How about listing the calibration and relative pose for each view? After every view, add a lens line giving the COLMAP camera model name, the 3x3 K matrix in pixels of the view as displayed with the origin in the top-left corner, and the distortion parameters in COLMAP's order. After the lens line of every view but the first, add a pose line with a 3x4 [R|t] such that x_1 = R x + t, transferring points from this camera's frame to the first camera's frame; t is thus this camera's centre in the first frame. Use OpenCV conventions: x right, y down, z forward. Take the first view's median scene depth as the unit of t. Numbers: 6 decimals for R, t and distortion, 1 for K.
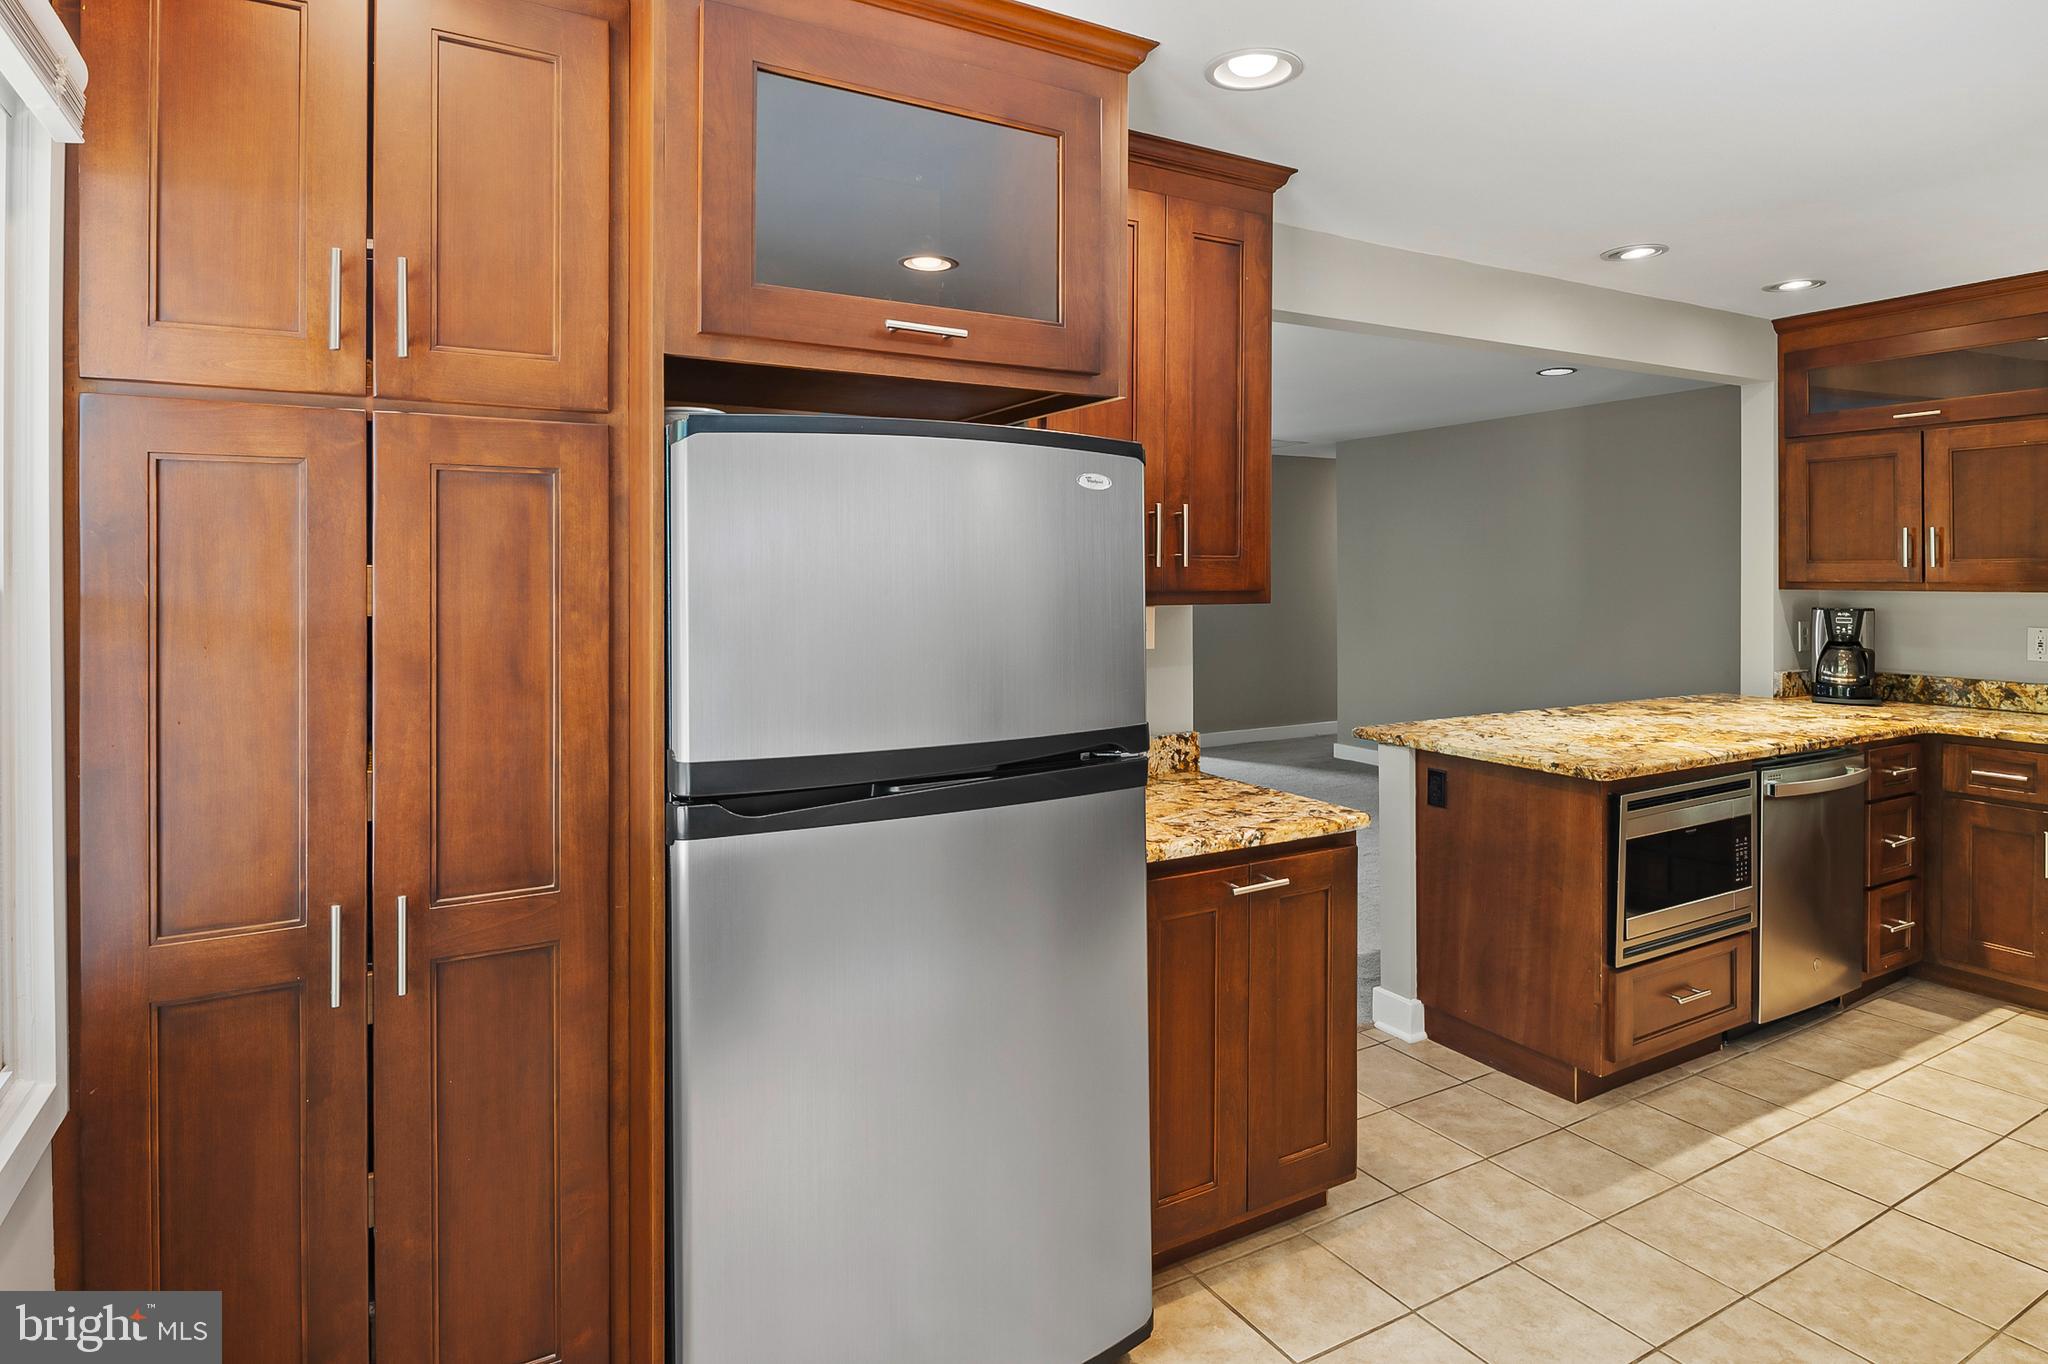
lens RADIAL K [[1112.3, 0, 1014.9], [0, 1112.3, 573.3], [0, 0, 1]] dist [-0.000928, -0.006717]
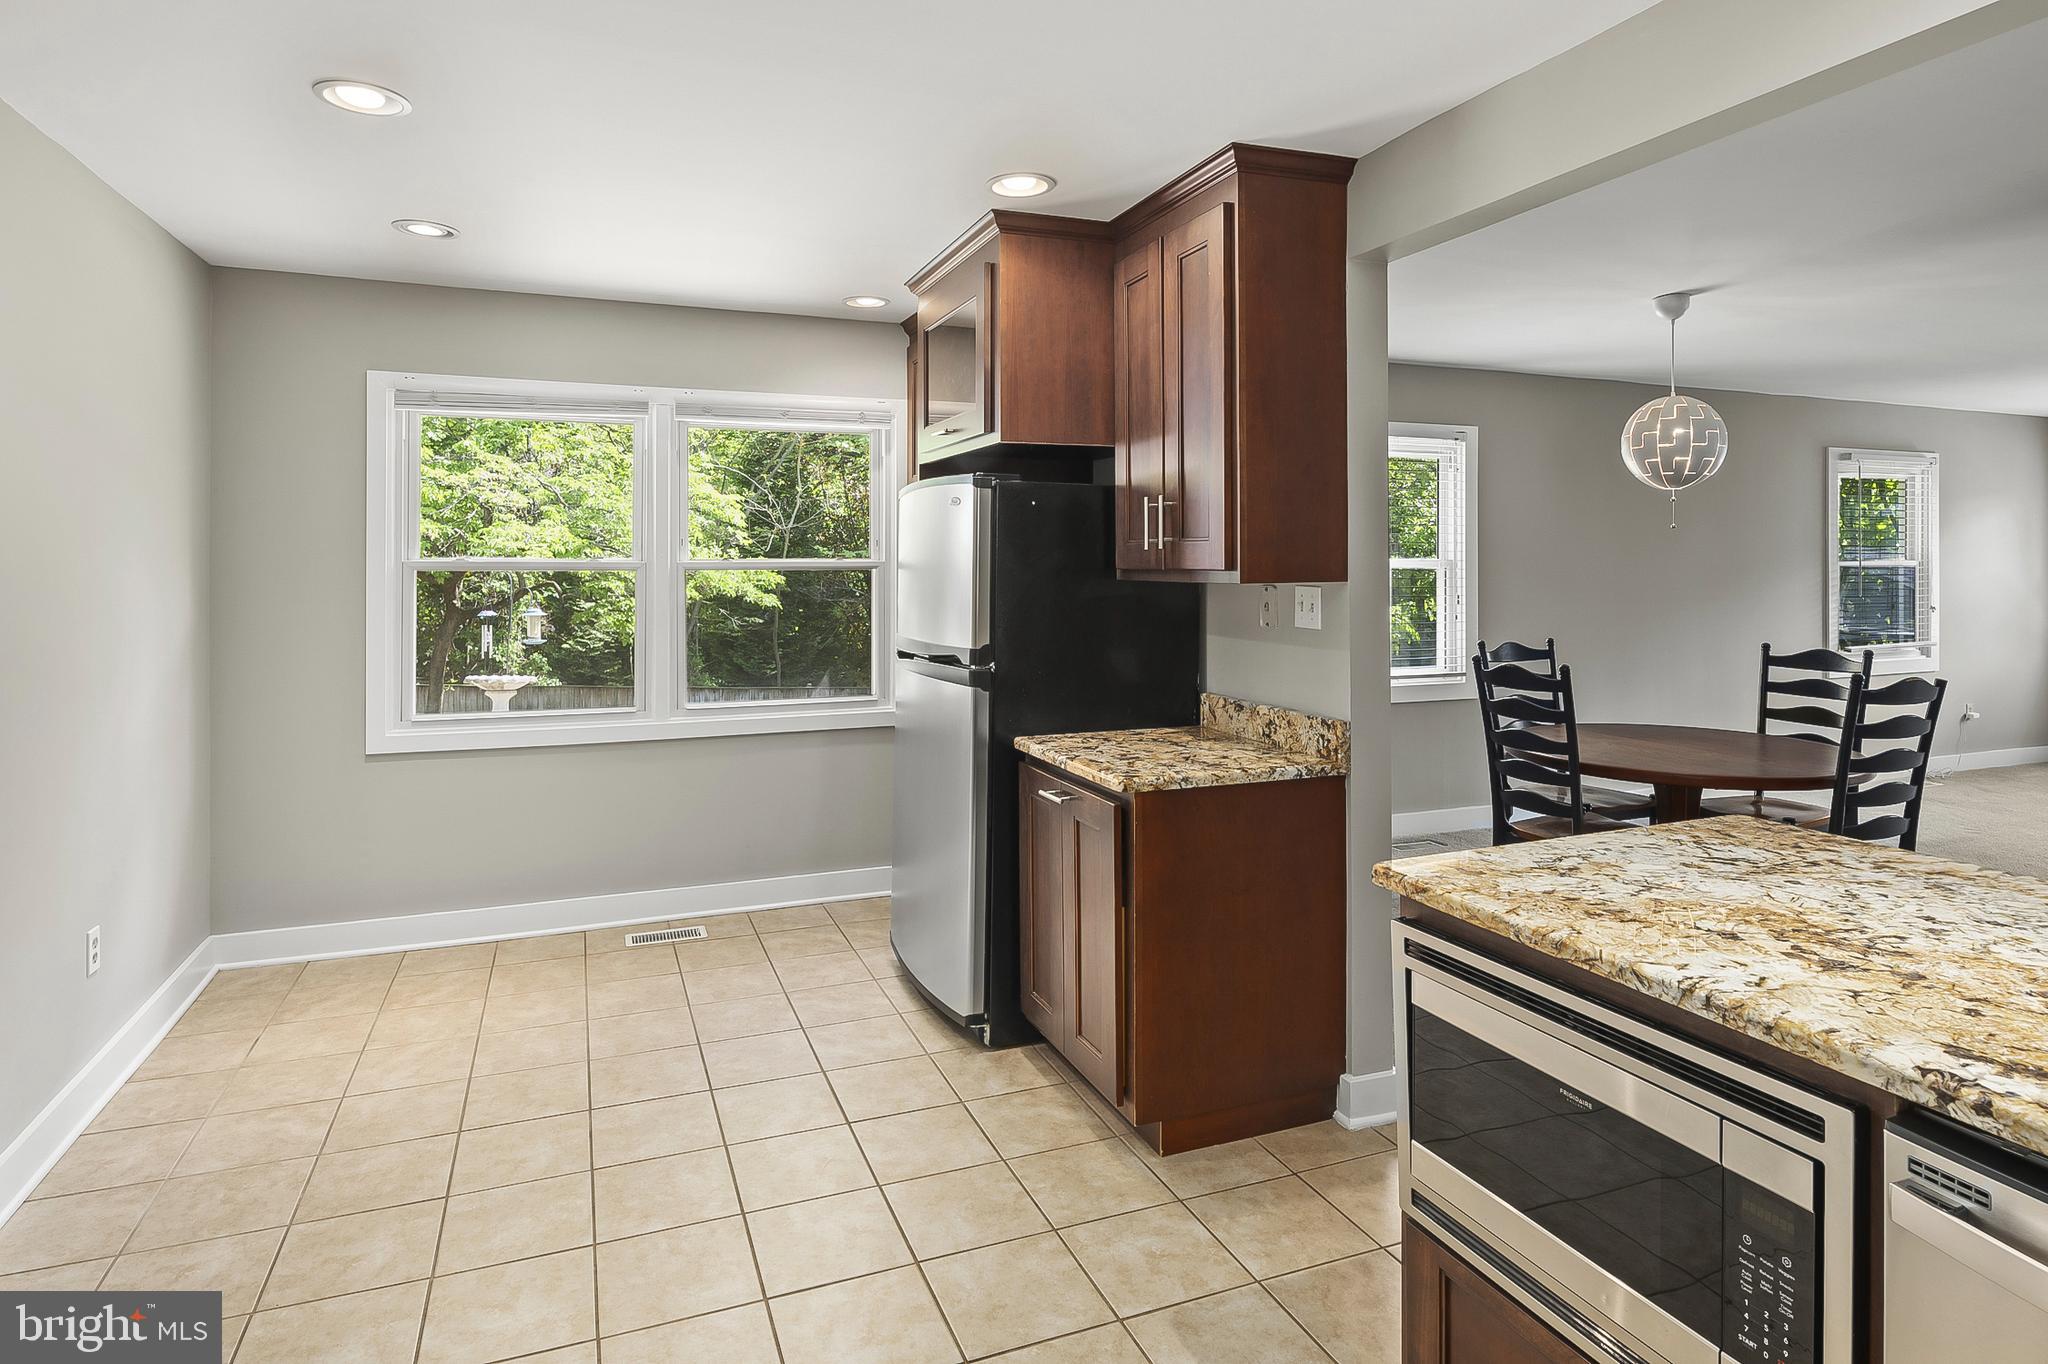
lens RADIAL K [[1112.3, 0, 1014.9], [0, 1112.3, 573.3], [0, 0, 1]] dist [-0.000928, -0.006717]
pose [[-0.136192, 0.009930, -0.990633, 0.991714], [0.001146, 0.999951, 0.009866, 0.006756], [0.990682, 0.000209, -0.136197, 0.750077]]
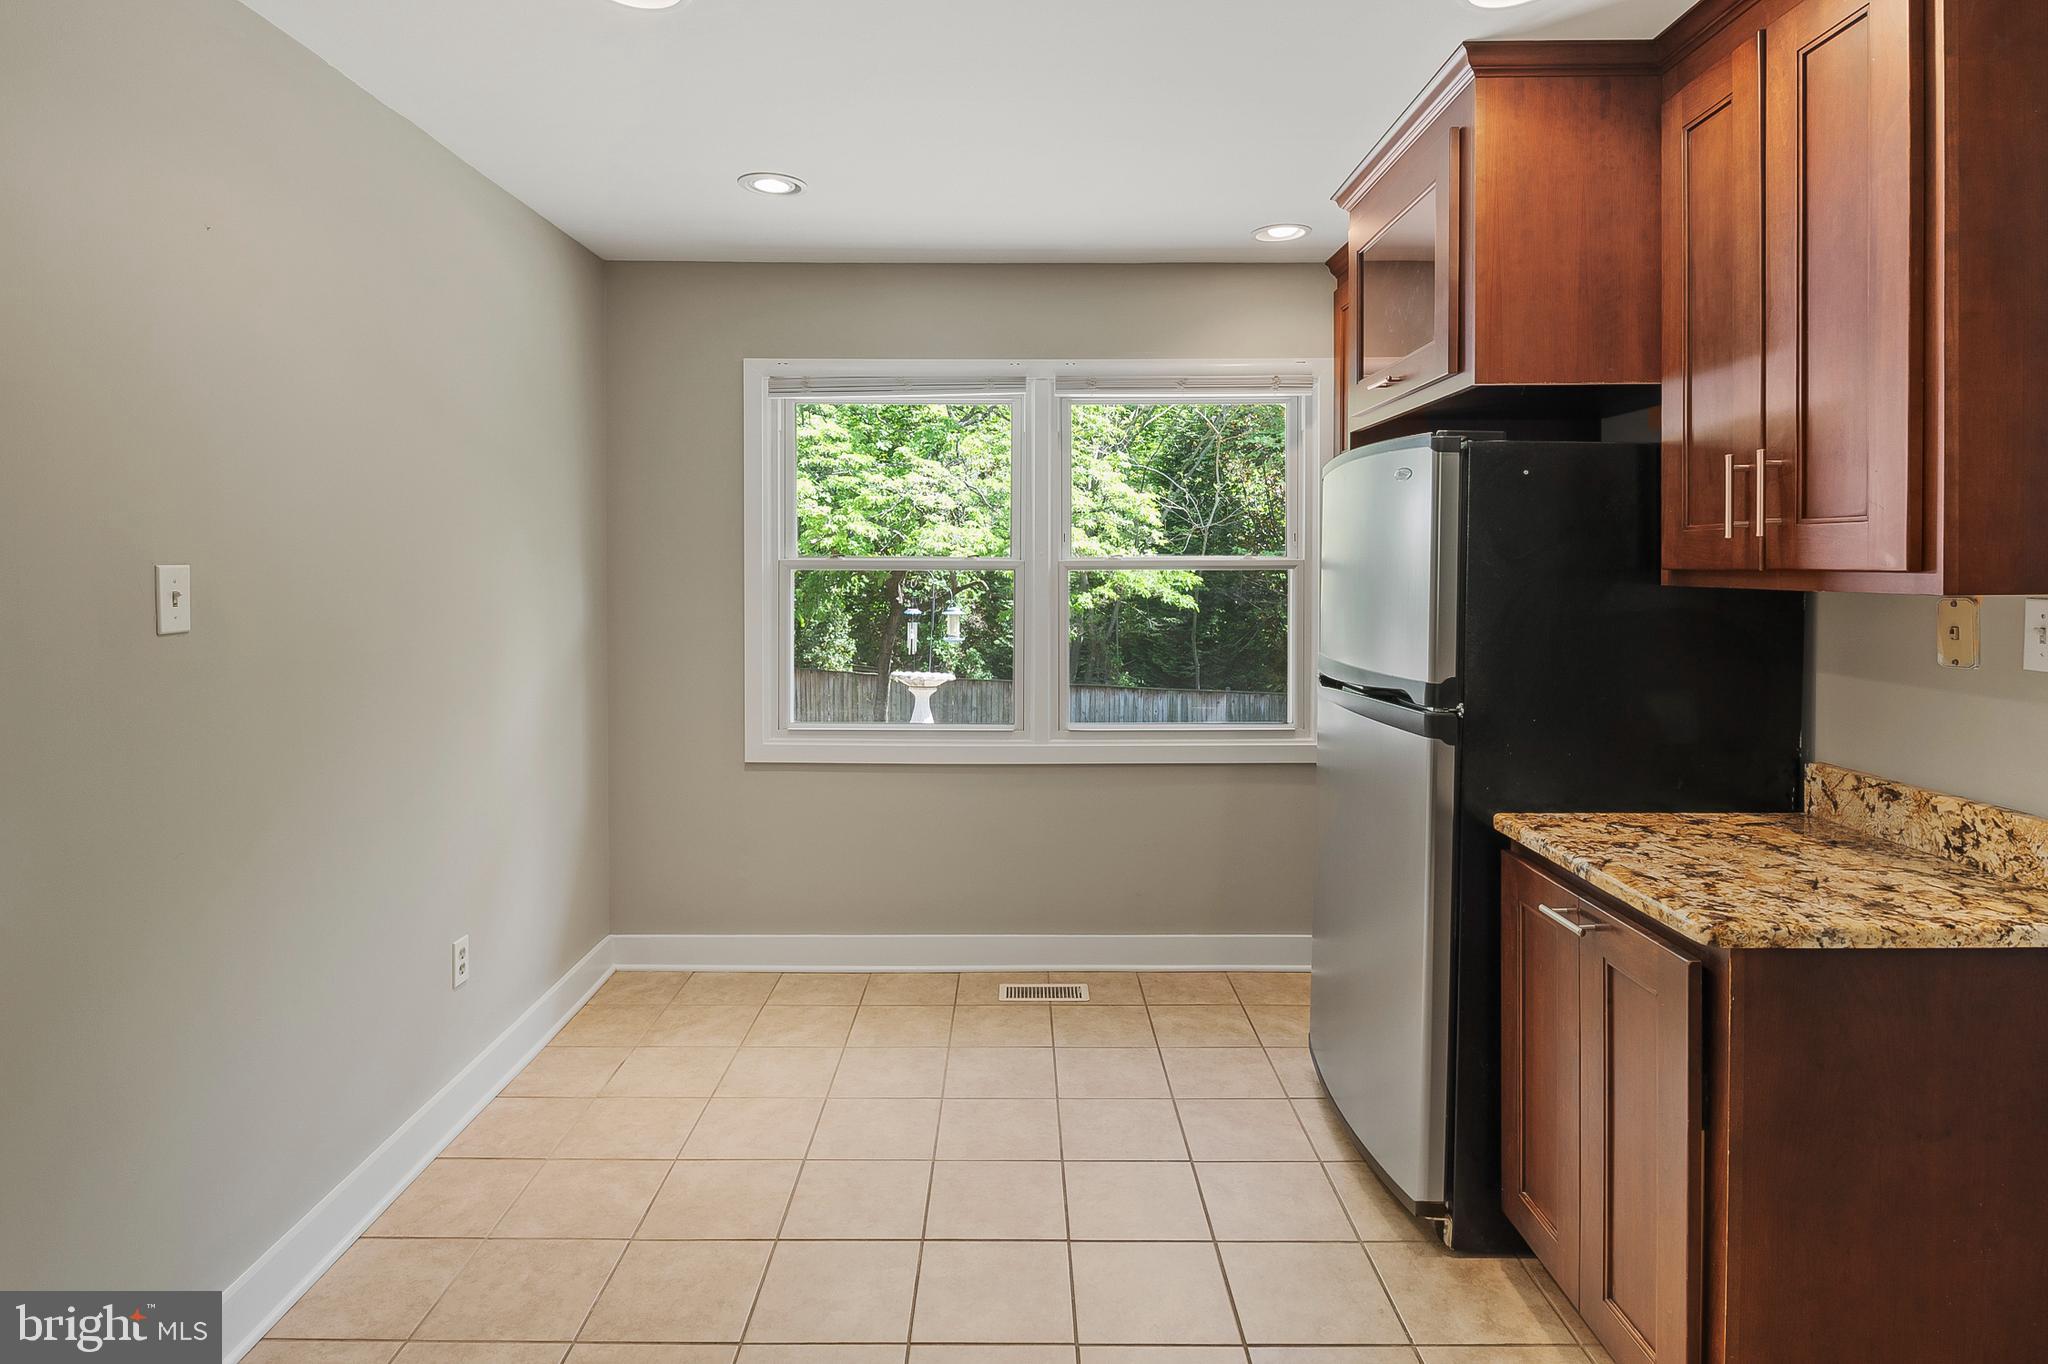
lens RADIAL K [[1112.3, 0, 1014.9], [0, 1112.3, 573.3], [0, 0, 1]] dist [-0.000928, -0.006717]
pose [[-0.489381, 0.008423, -0.872029, 0.757632], [0.001178, 0.999959, 0.008998, 0.008854], [0.872069, 0.003376, -0.489371, 0.693836]]
